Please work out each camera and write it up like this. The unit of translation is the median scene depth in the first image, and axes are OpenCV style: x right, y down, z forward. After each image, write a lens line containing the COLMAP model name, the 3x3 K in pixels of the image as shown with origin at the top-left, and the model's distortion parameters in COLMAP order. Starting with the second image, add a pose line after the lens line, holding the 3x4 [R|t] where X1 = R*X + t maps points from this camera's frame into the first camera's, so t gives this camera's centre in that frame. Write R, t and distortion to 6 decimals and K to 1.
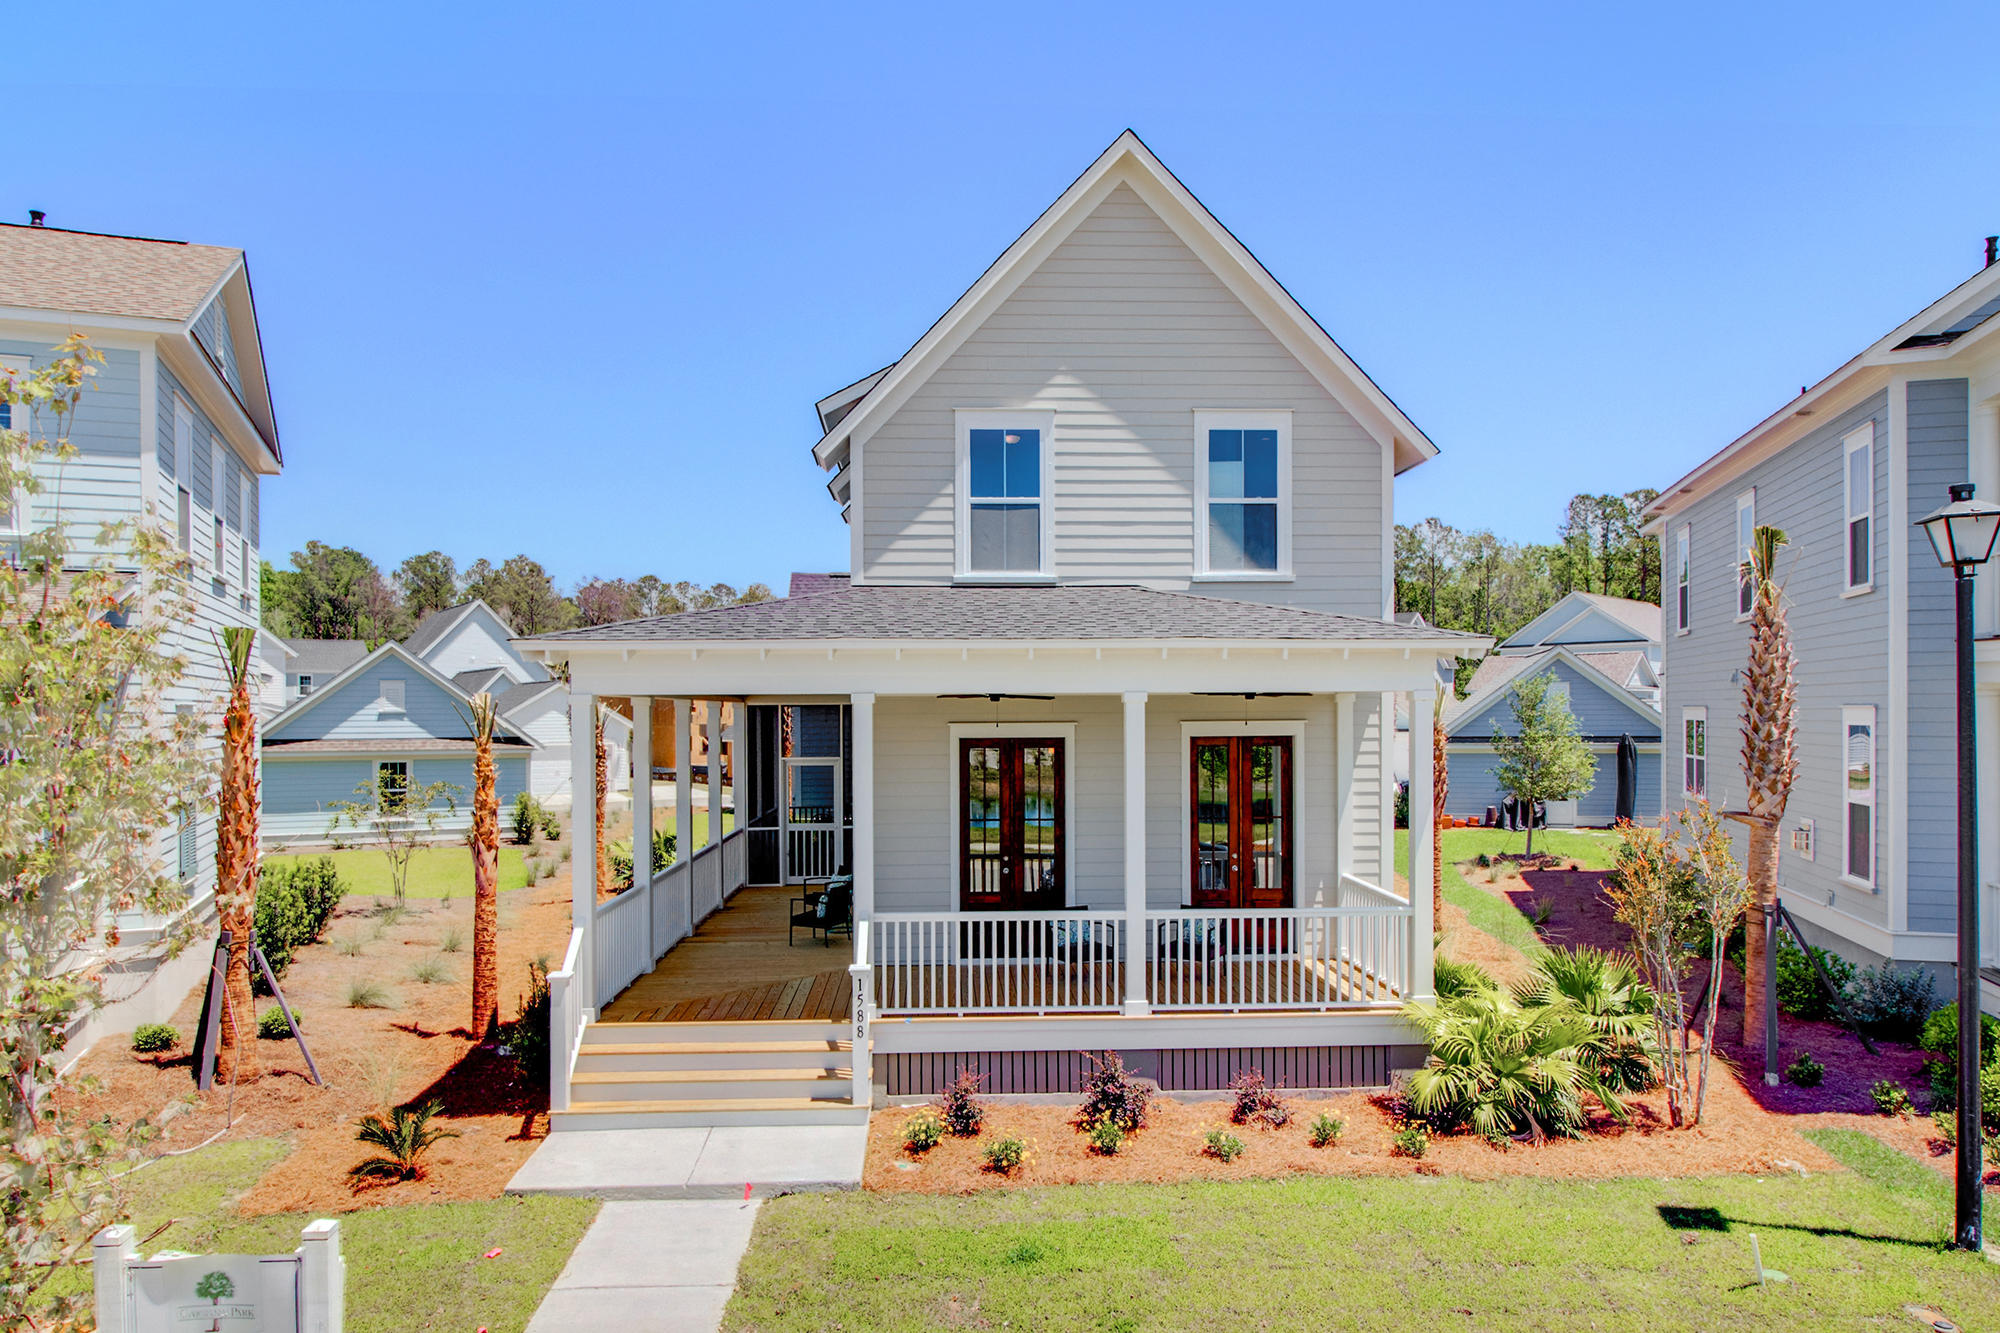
lens RADIAL K [[1274.4, 0, 961.8], [0, 1274.4, 709.9], [0, 0, 1]] dist [-0.007330, 0.000055]
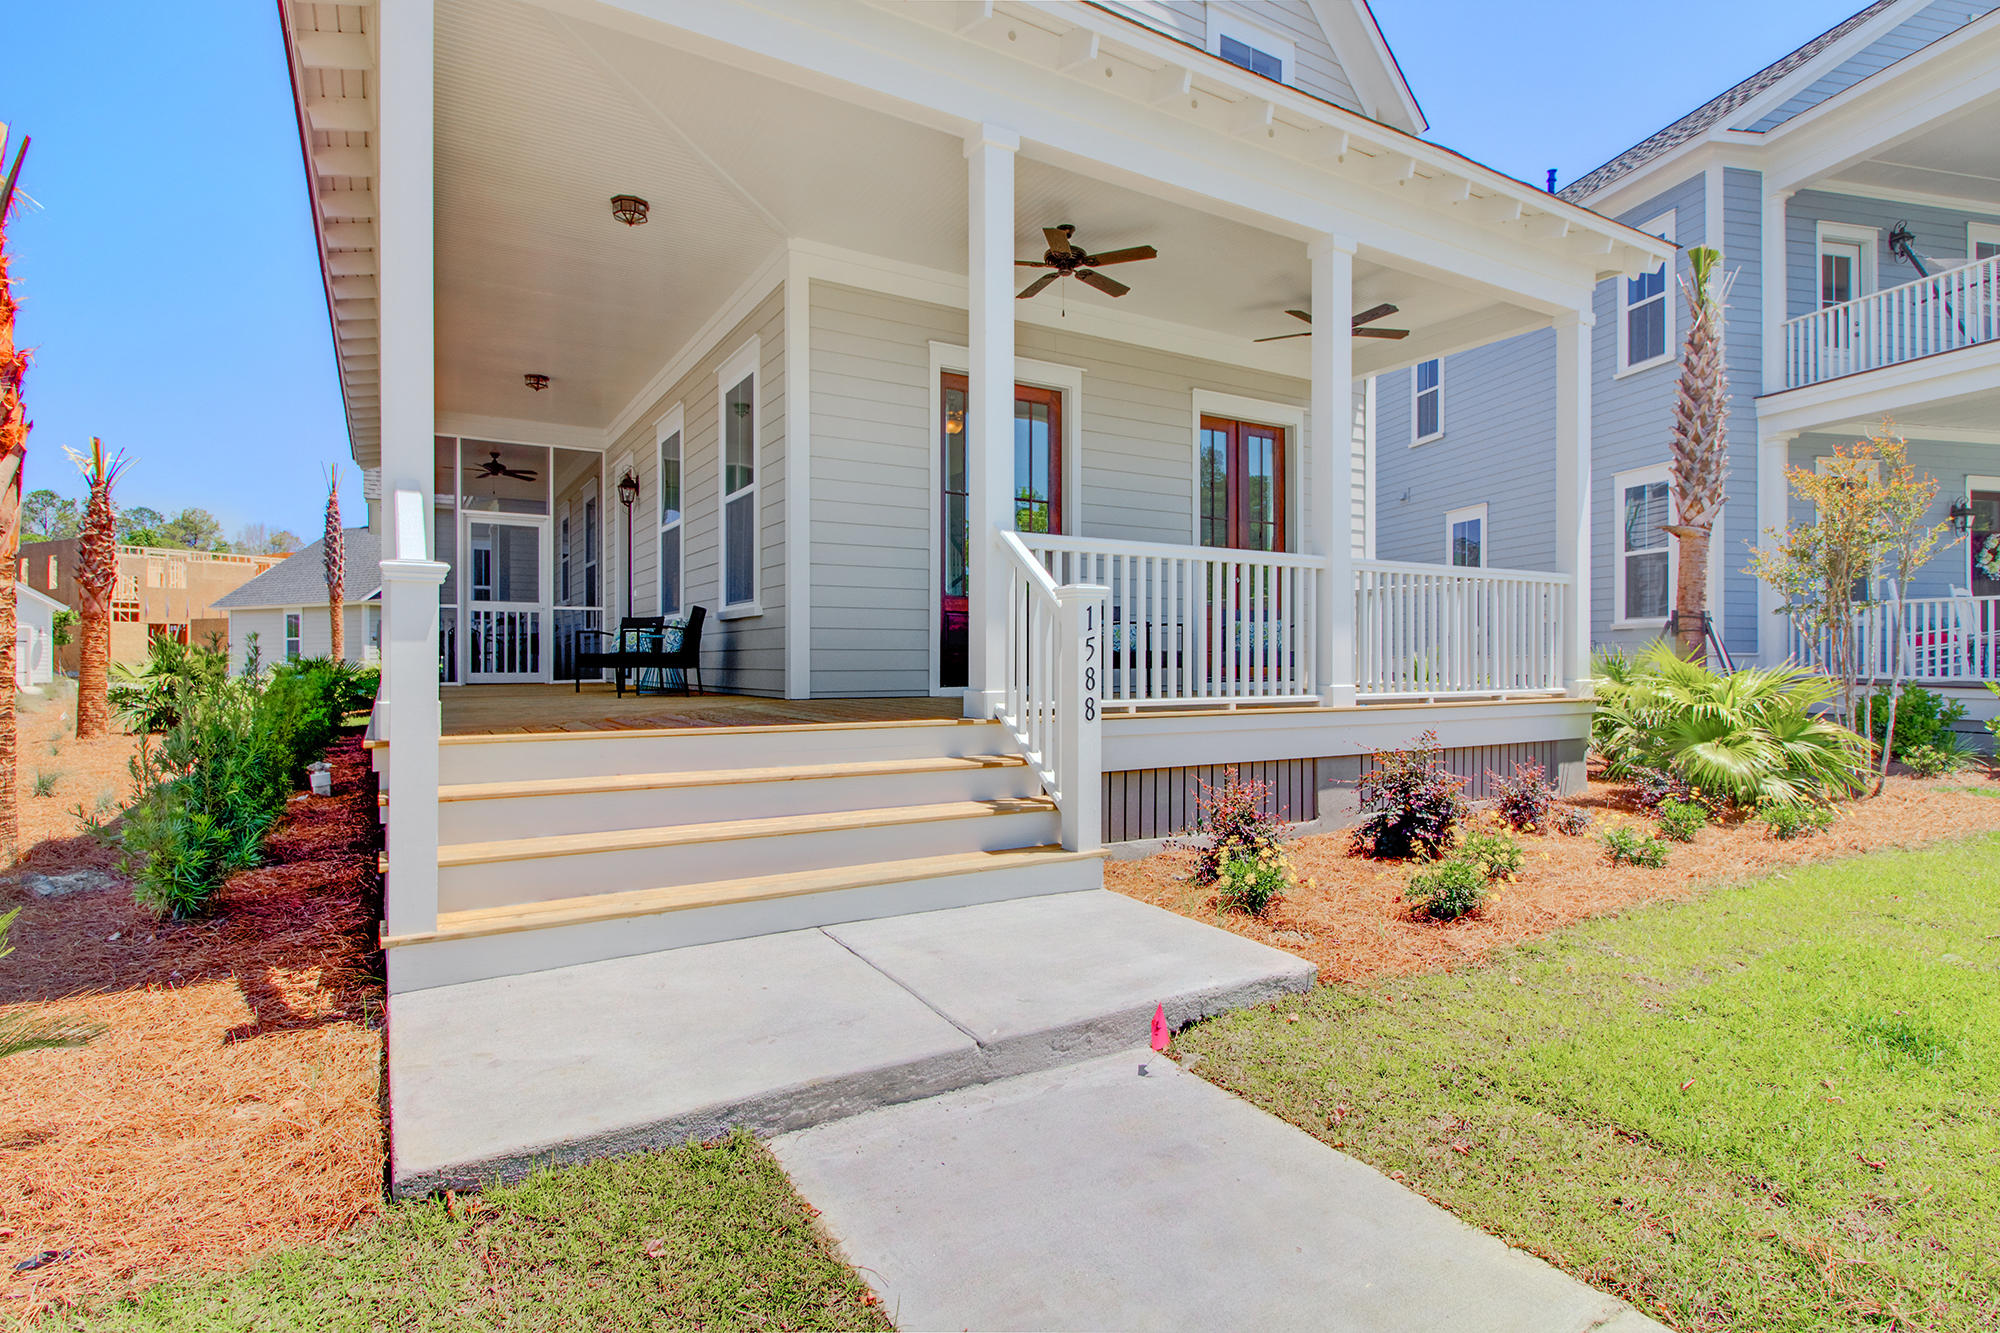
lens RADIAL K [[1015.3, 0, 995.2], [0, 1015.3, 657.0], [0, 0, 1]] dist [-0.000420, -0.002617]
pose [[0.867231, 0.014197, 0.497703, -0.245942], [-0.011645, 0.999898, -0.008232, 0.182465], [-0.497769, 0.001343, 0.867309, 0.513188]]
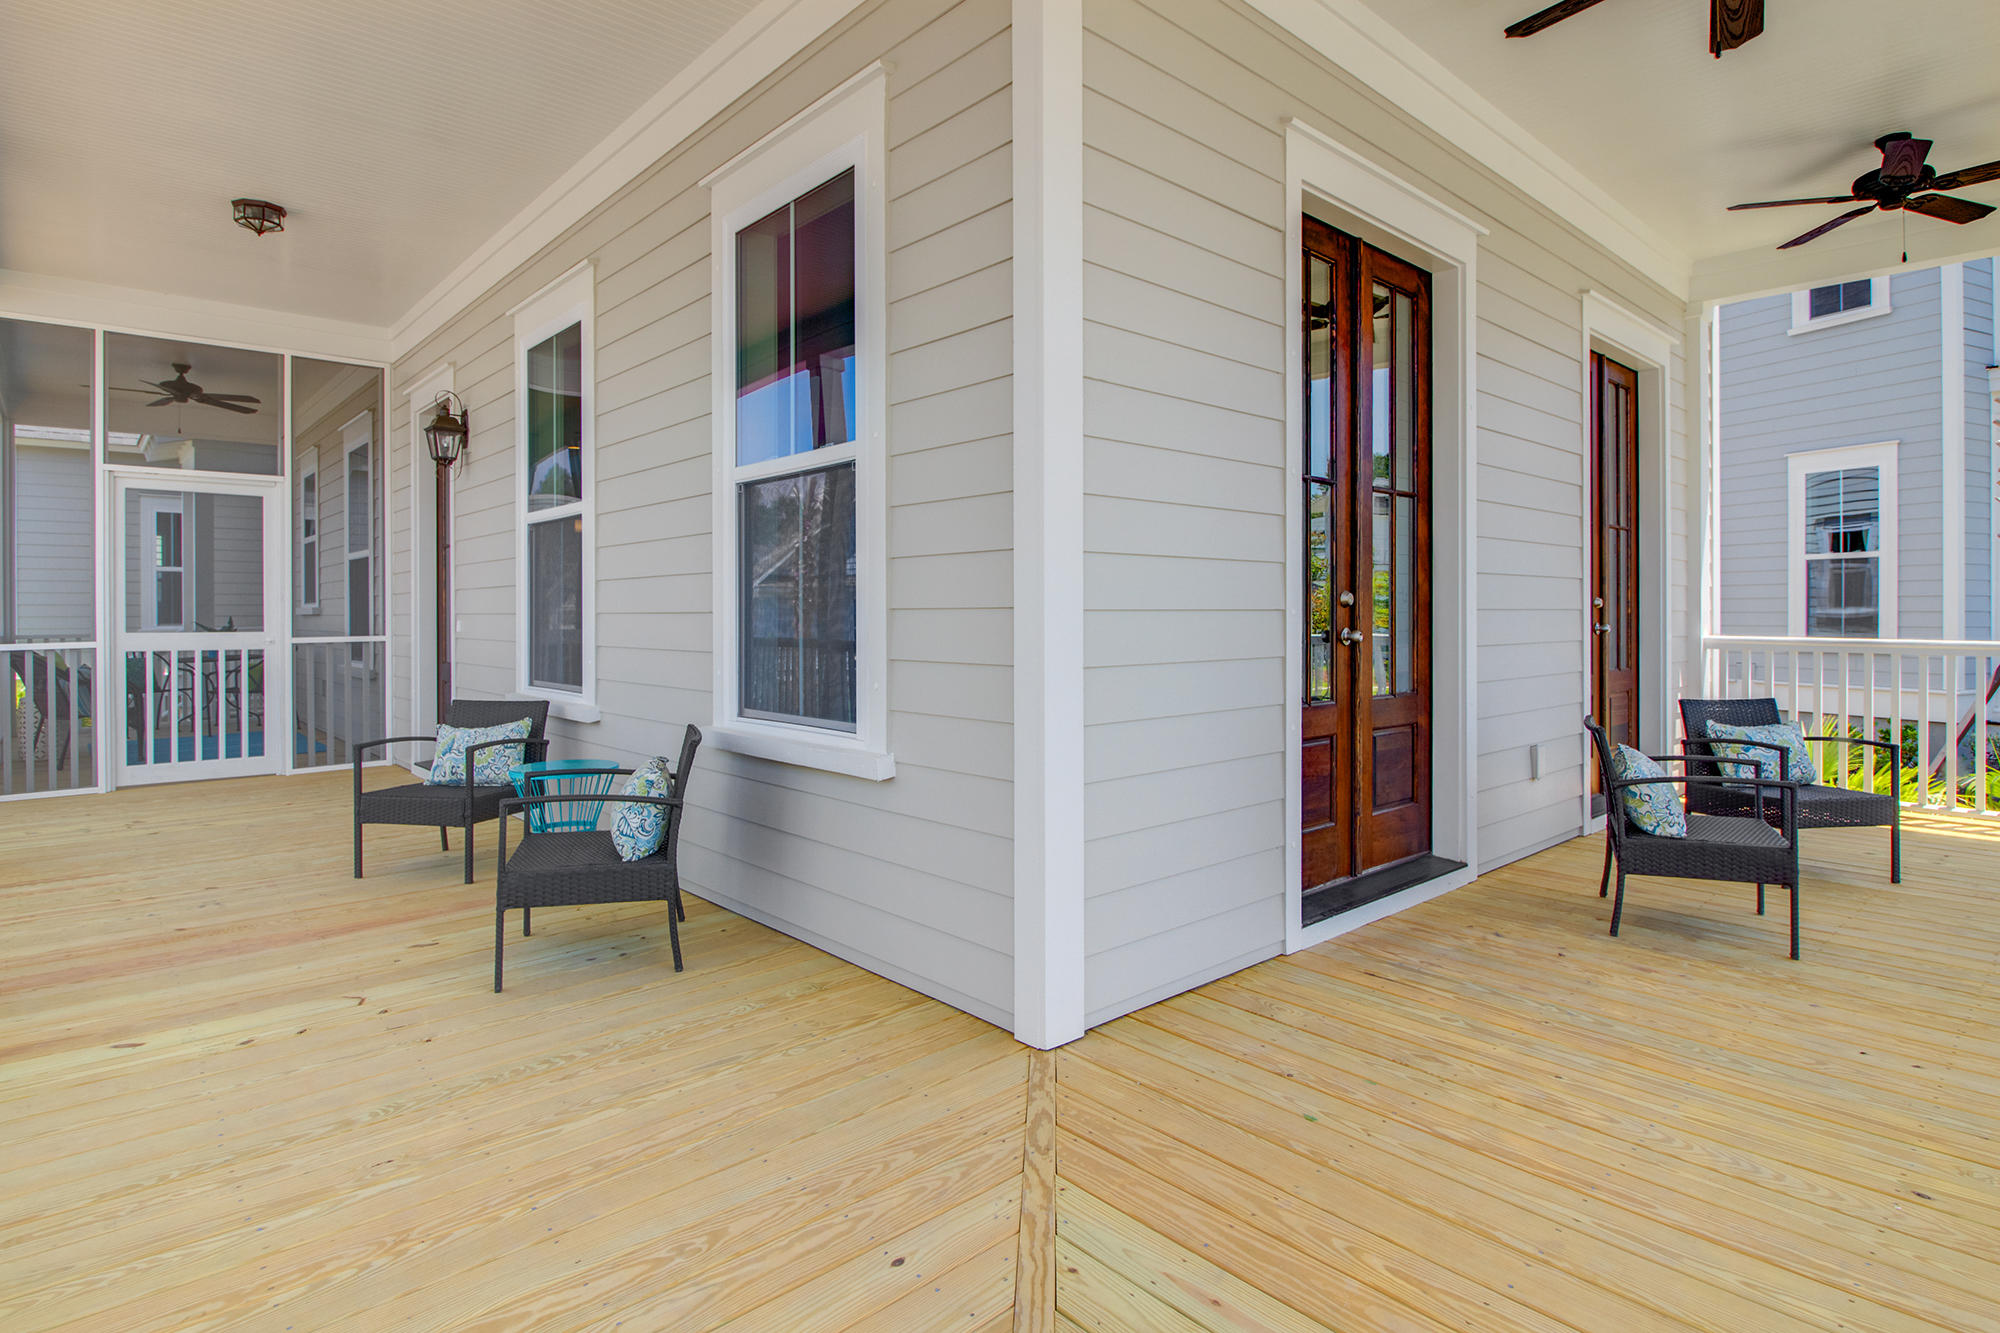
lens RADIAL K [[1015.3, 0, 967.3], [0, 1015.3, 616.4], [0, 0, 1]] dist [-0.000420, -0.002617]
pose [[0.761281, 0.011670, 0.648317, -0.211780], [-0.011699, 0.999922, -0.004261, 0.124495], [-0.648317, -0.004341, 0.761358, 0.871864]]
